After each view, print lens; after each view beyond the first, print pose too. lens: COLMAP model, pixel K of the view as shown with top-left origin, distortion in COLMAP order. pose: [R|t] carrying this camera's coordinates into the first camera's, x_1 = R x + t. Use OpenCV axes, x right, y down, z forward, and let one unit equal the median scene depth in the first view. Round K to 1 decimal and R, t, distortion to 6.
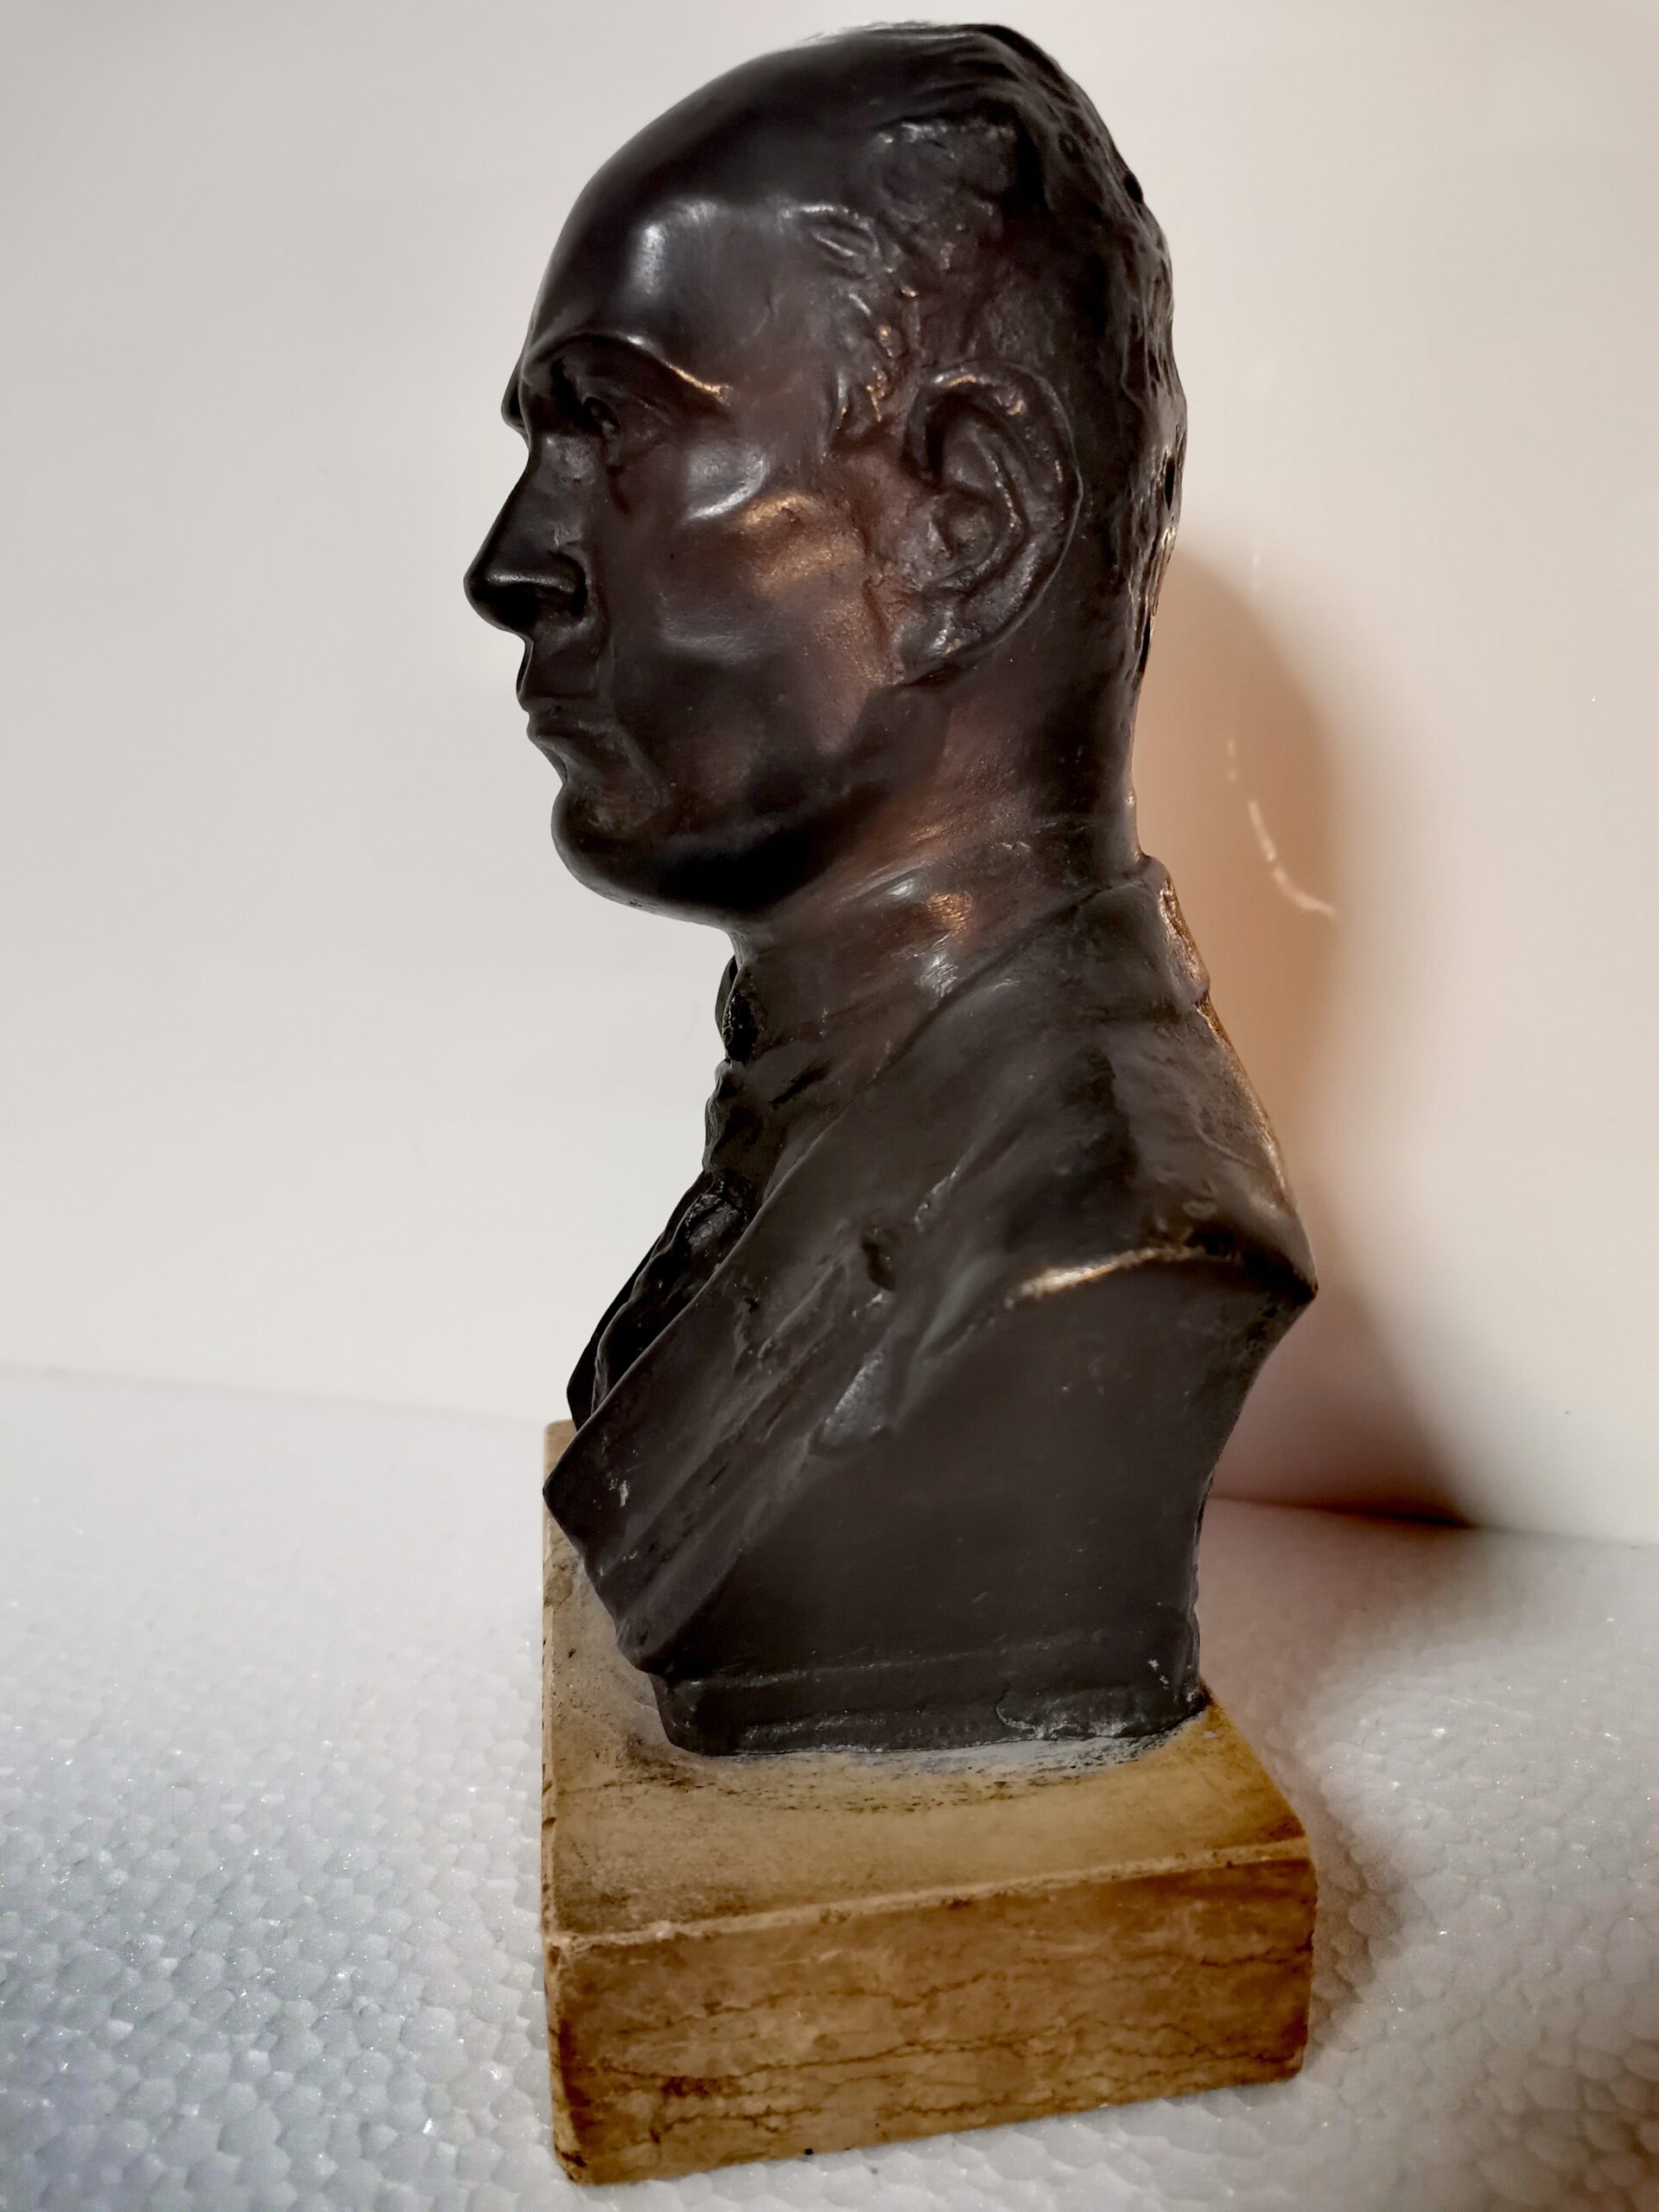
lens RADIAL K [[1729.0, 0, 832.4], [0, 1729.0, 1057.8], [0, 0, 1]] dist [0.023808, -0.050719]
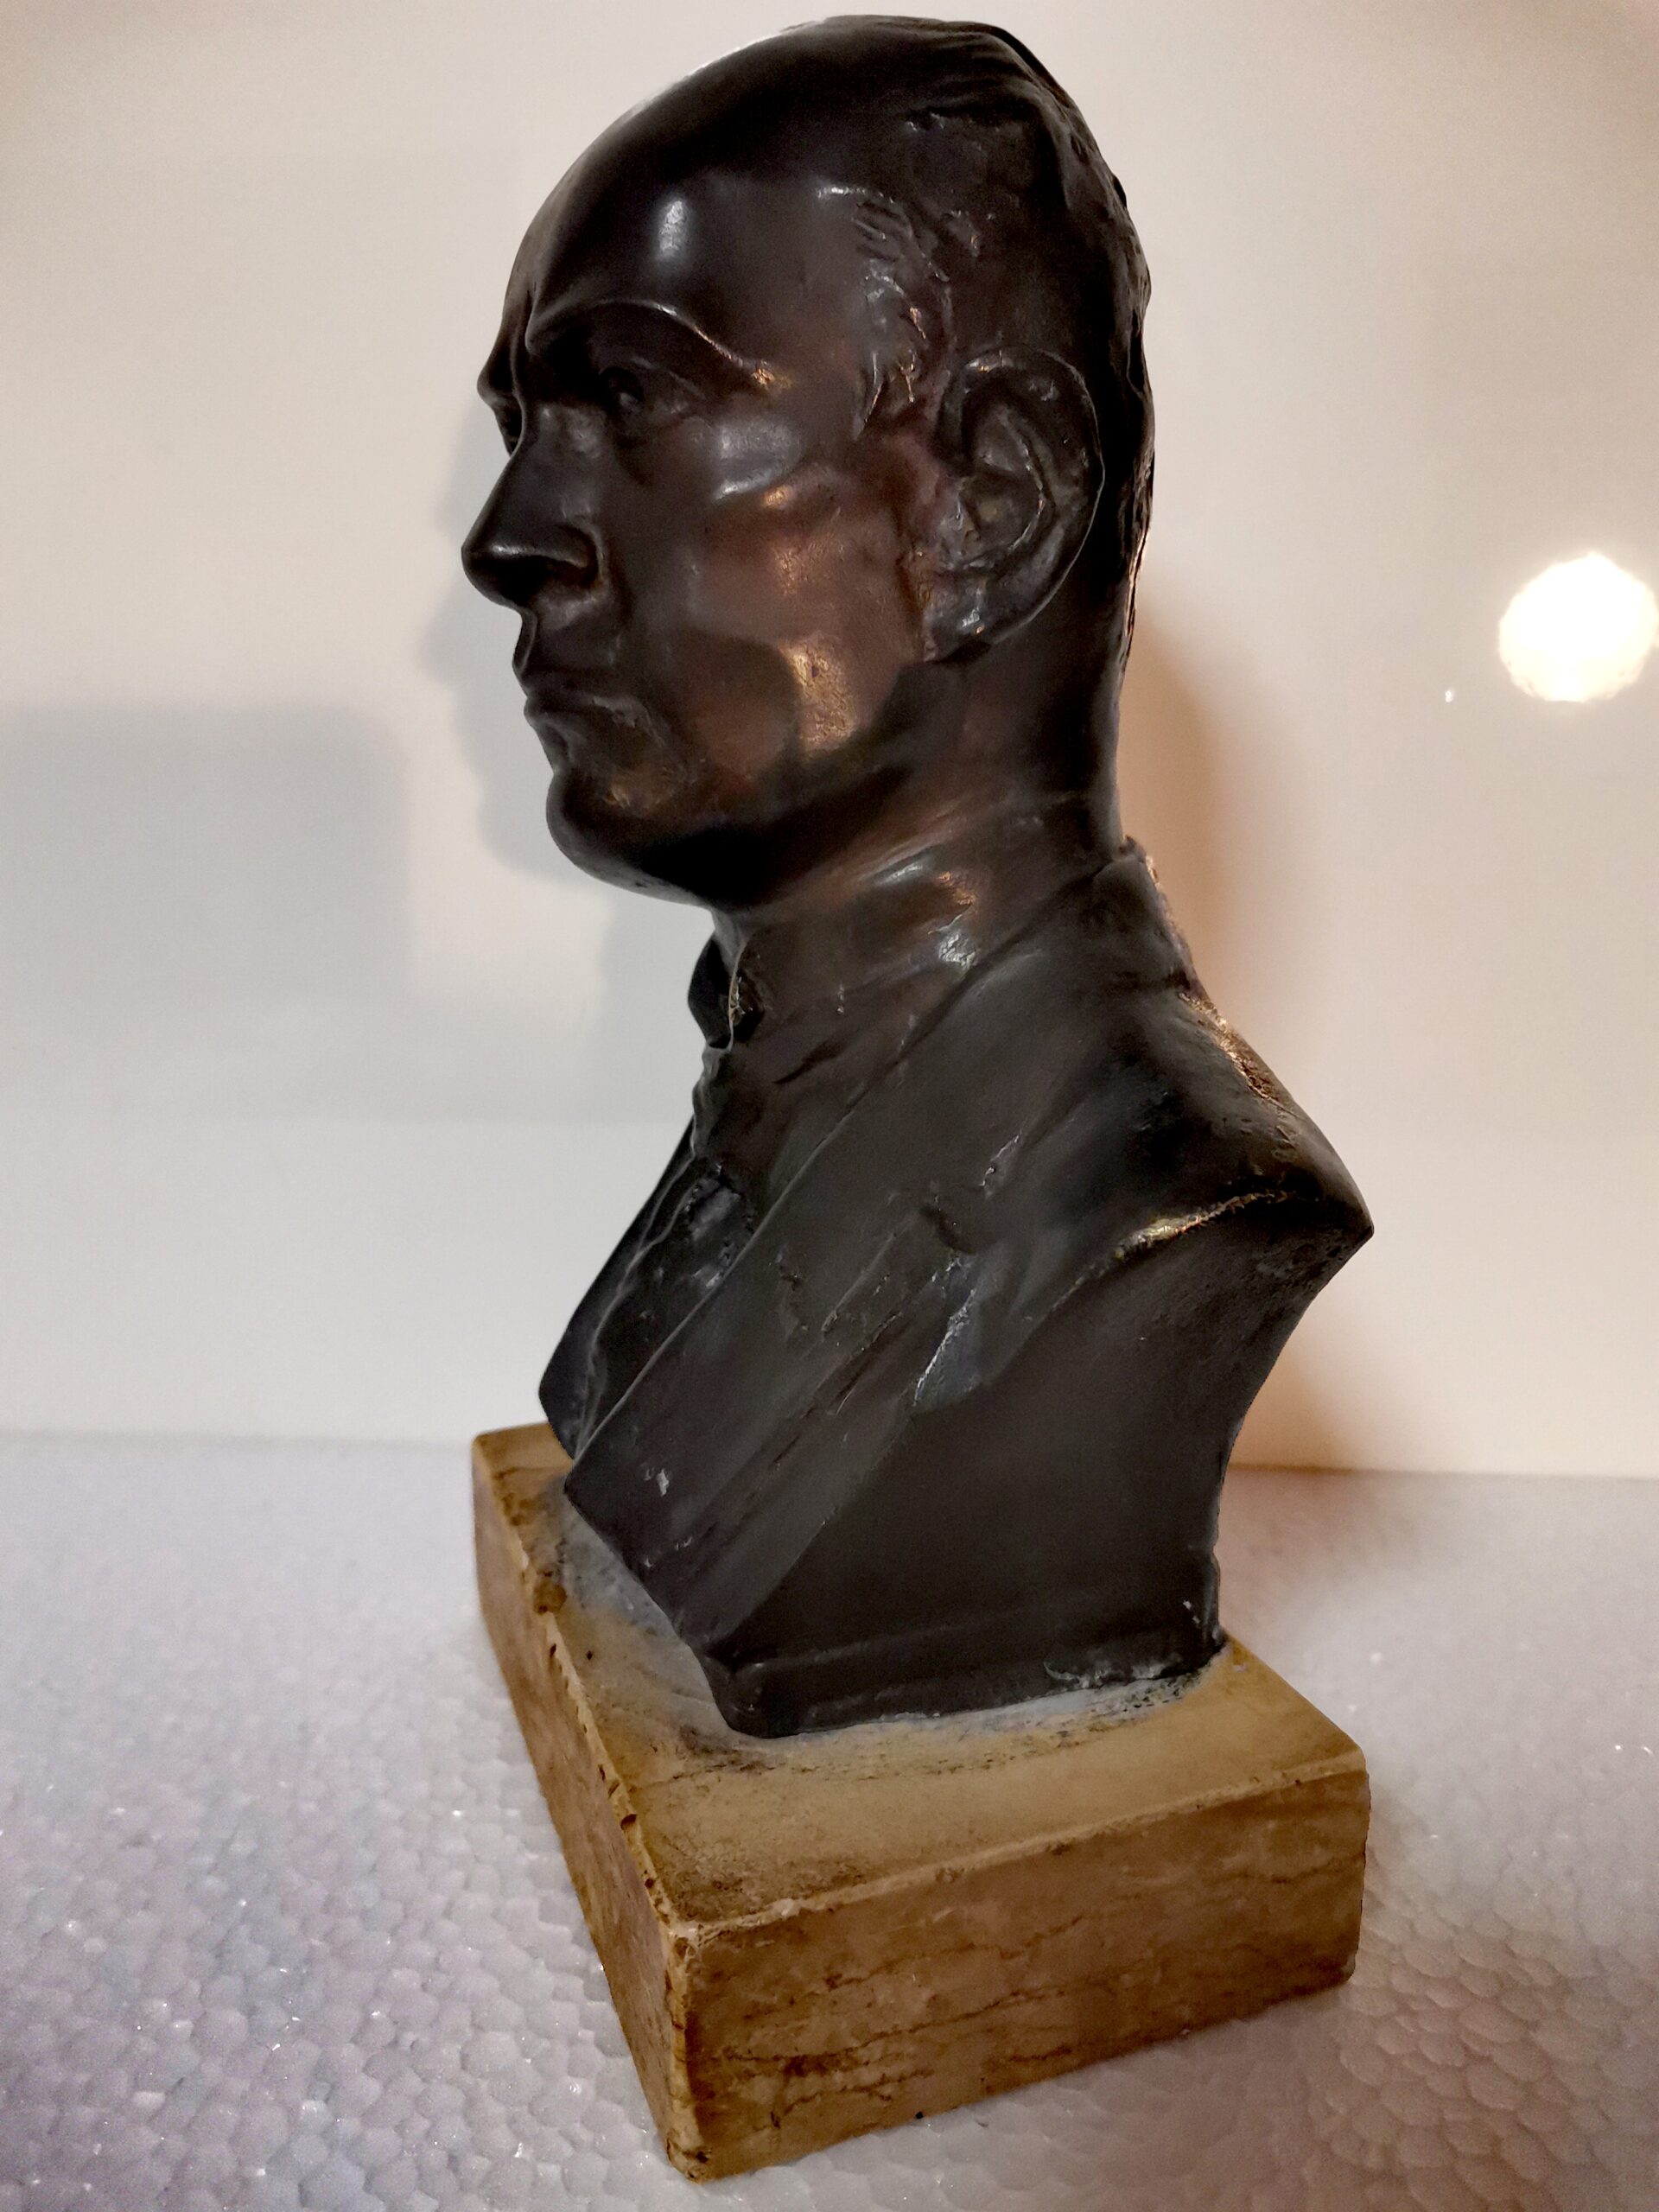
lens RADIAL K [[1729.0, 0, 834.9], [0, 1729.0, 1061.3], [0, 0, 1]] dist [0.023808, -0.050719]
pose [[0.981510, -0.031762, 0.188757, -0.218378], [0.033890, 0.999393, -0.008059, 0.025798], [-0.188386, 0.014307, 0.981991, 0.013741]]
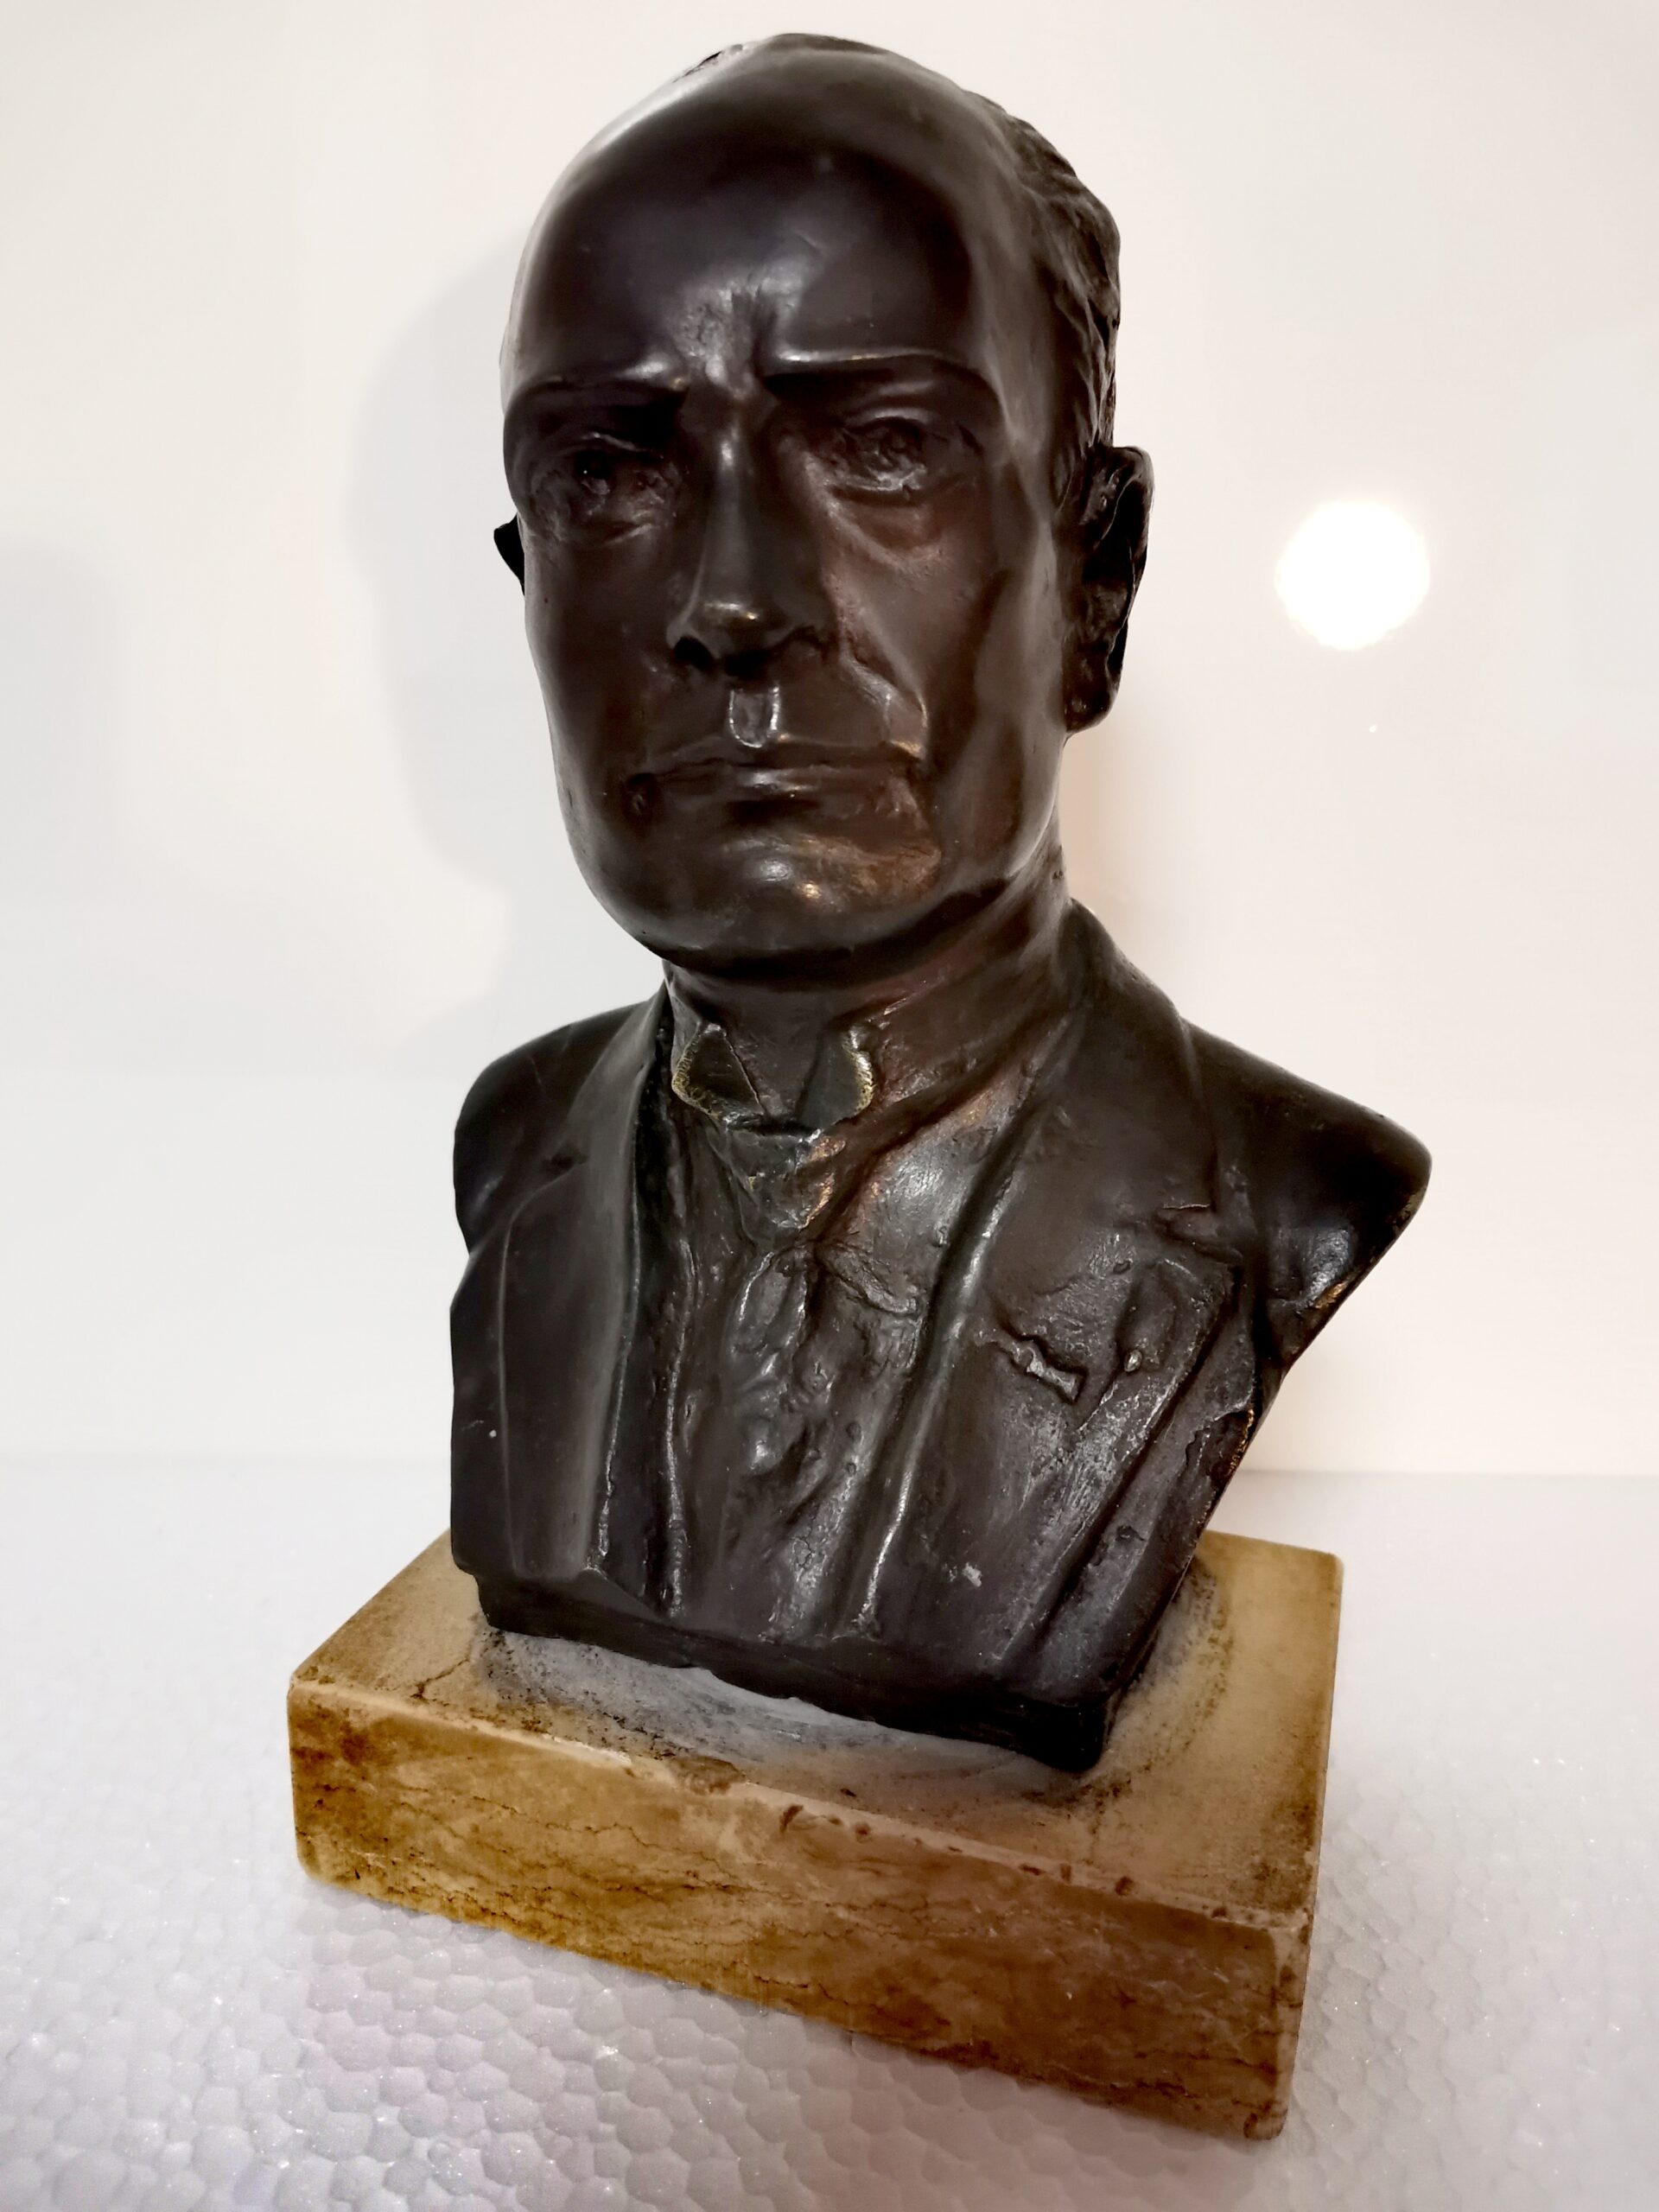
lens RADIAL K [[1729.0, 0, 879.5], [0, 1729.0, 1055.8], [0, 0, 1]] dist [0.023808, -0.050719]
pose [[0.452806, -0.187328, 0.871708, -1.004496], [0.140980, 0.980423, 0.137459, -0.186072], [-0.880393, 0.060651, 0.470351, 0.617193]]
